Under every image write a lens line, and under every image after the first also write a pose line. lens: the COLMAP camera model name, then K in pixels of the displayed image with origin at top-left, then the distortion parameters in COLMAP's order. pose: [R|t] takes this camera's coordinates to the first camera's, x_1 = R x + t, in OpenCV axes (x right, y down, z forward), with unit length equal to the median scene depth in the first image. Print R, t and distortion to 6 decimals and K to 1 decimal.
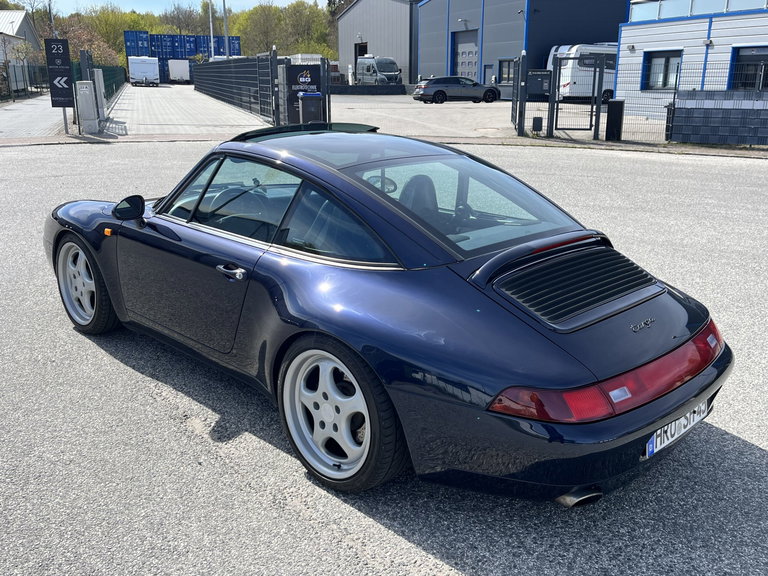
lens RADIAL K [[699.2, 0, 382.6], [0, 699.2, 289.3], [0, 0, 1]] dist [-0.007707, 0.006454]
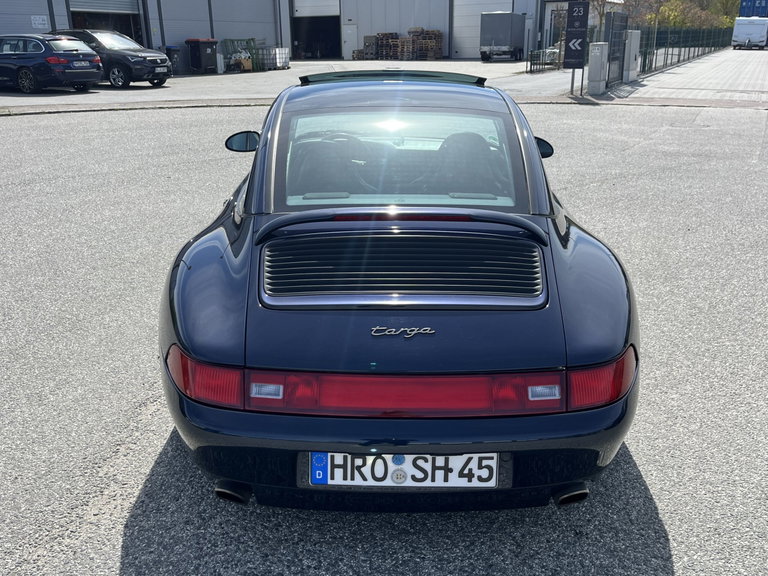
lens RADIAL K [[699.2, 0, 383.1], [0, 699.2, 288.8], [0, 0, 1]] dist [-0.007707, 0.006454]
pose [[0.710201, 0.215700, -0.670140, 0.111465], [-0.184581, 0.975657, 0.118423, -0.010715], [0.679370, 0.039591, 0.732727, 0.055011]]
